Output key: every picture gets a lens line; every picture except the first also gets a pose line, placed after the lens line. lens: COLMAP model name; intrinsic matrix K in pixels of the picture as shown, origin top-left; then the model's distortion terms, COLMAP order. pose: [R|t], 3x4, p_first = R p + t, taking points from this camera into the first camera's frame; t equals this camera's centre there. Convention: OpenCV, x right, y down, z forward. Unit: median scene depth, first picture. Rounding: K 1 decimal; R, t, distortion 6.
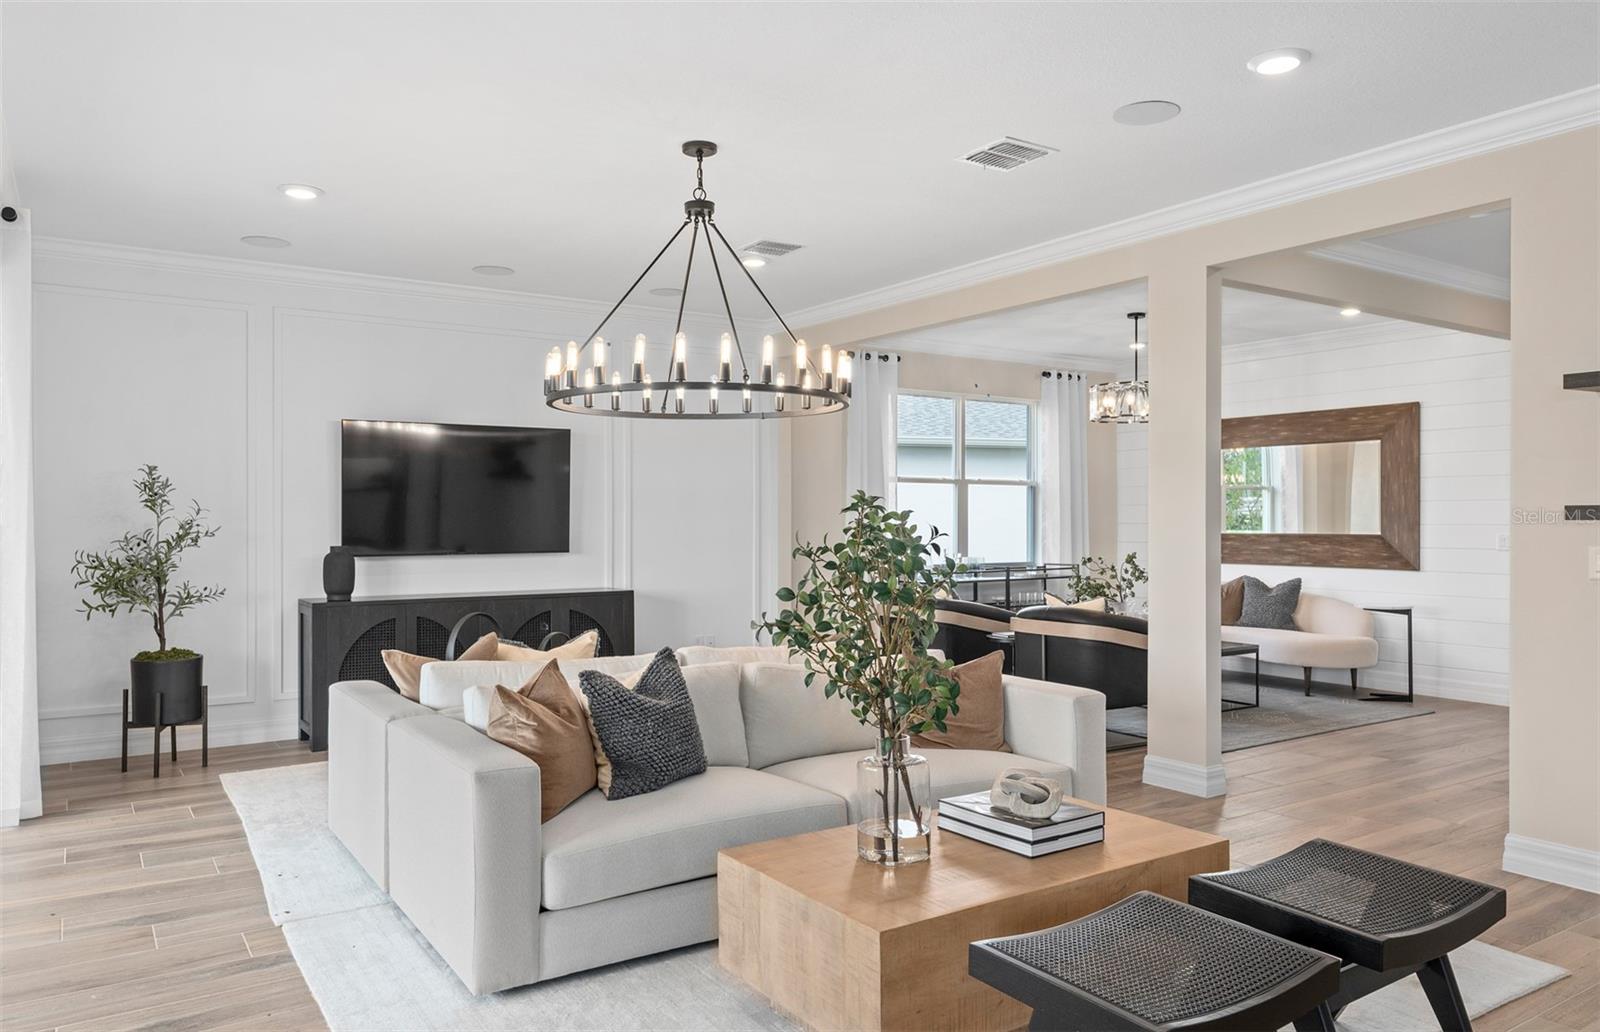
lens RADIAL K [[1091.7, 0, 794.3], [0, 1091.7, 520.7], [0, 0, 1]] dist [-0.009002, -0.001402]
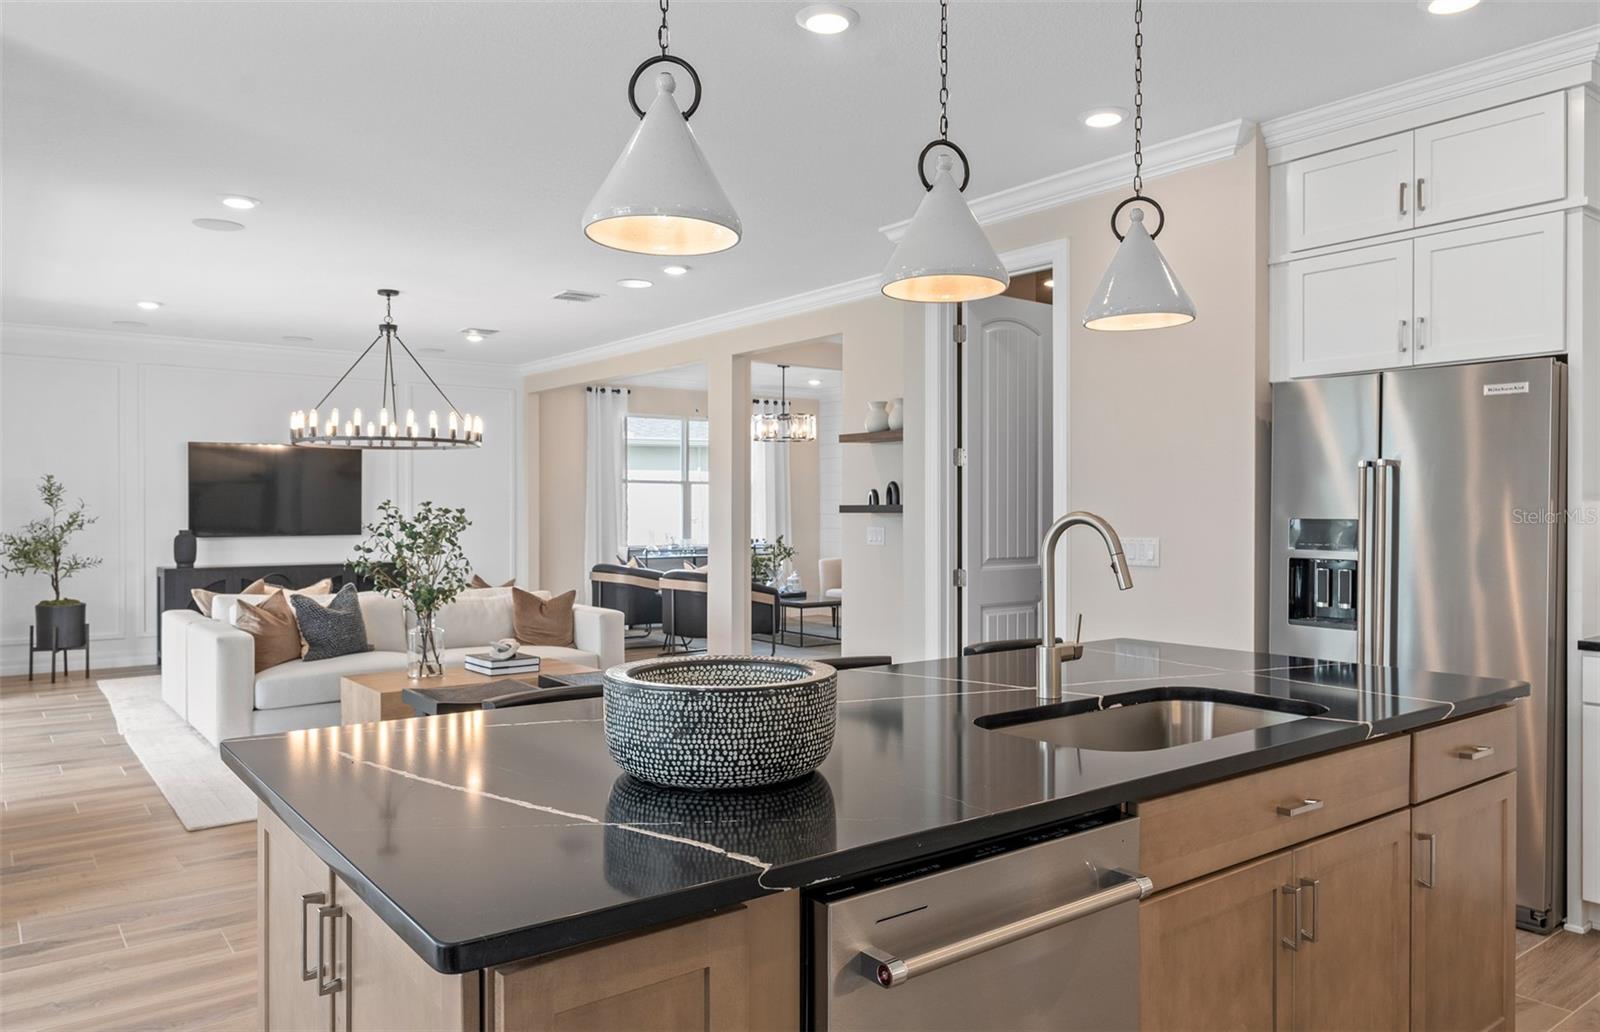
lens RADIAL K [[1091.7, 0, 805.6], [0, 1091.7, 514.1], [0, 0, 1]] dist [-0.009002, -0.001402]
pose [[0.997213, 0.000031, 0.074610, 0.329364], [-0.000348, 0.999991, 0.004226, -0.004443], [-0.074610, -0.004240, 0.997204, -0.558978]]
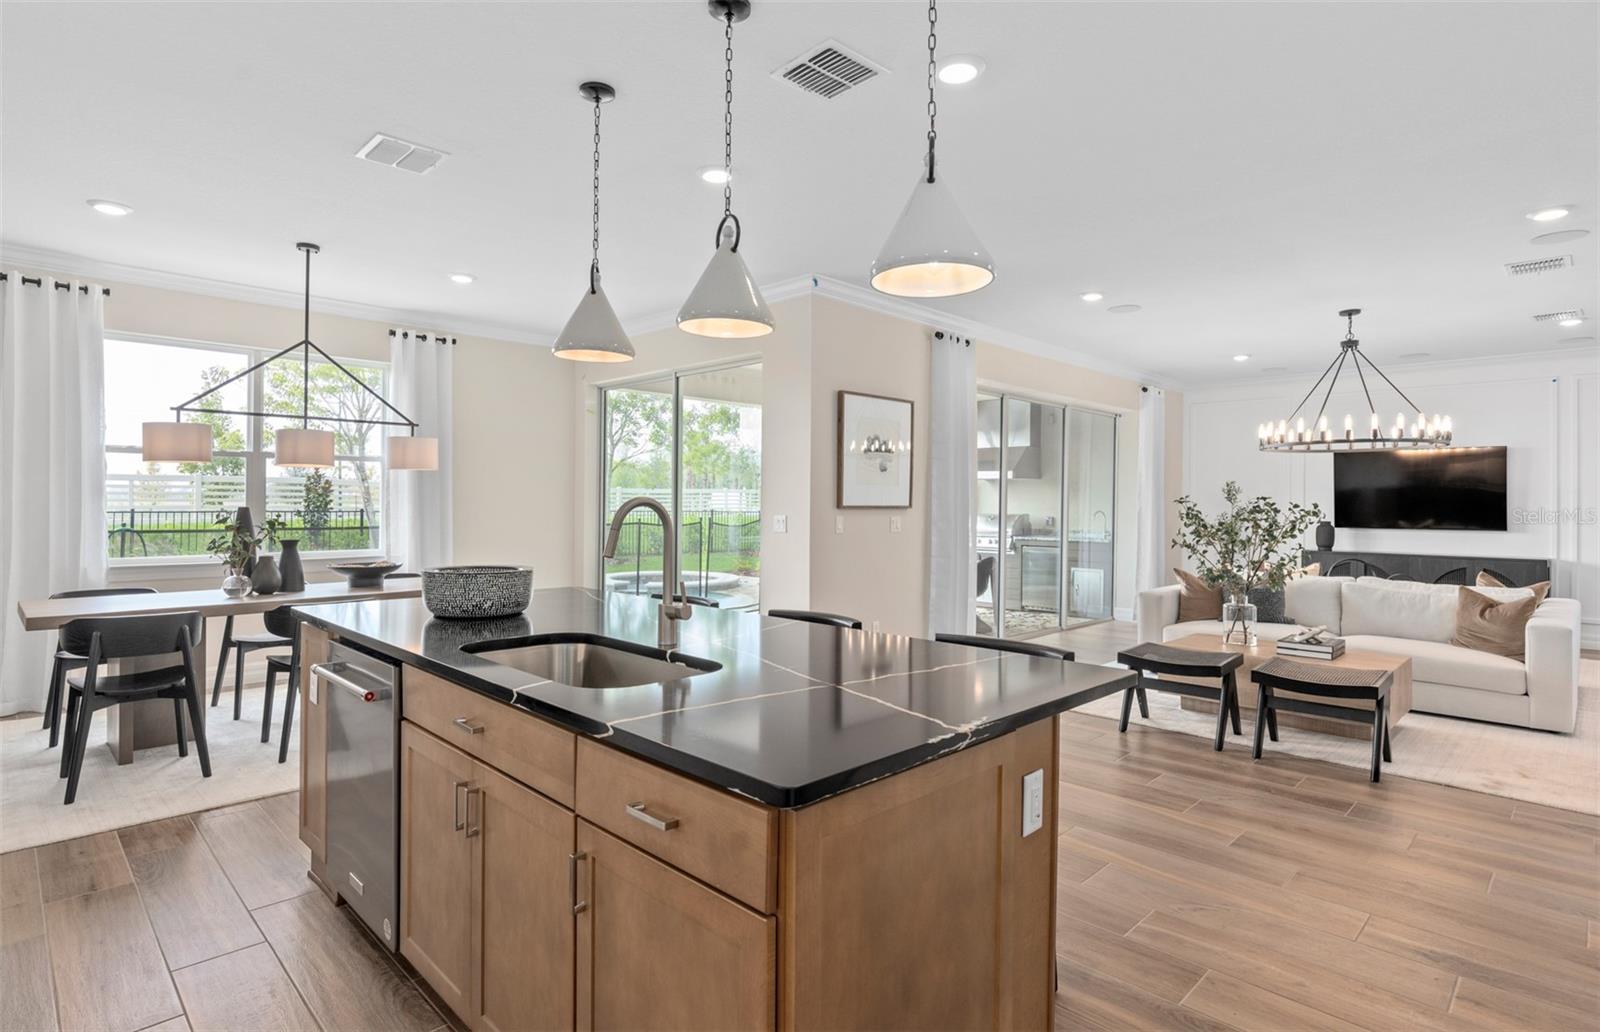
lens RADIAL K [[817.7, 0, 803.4], [0, 817.7, 500.2], [0, 0, 1]] dist [-0.004488, -0.000611]
pose [[0.202887, -0.002673, -0.979198, 0.850793], [-0.006682, 0.999969, -0.004114, -0.000902], [0.979179, 0.007377, 0.202863, -0.169453]]
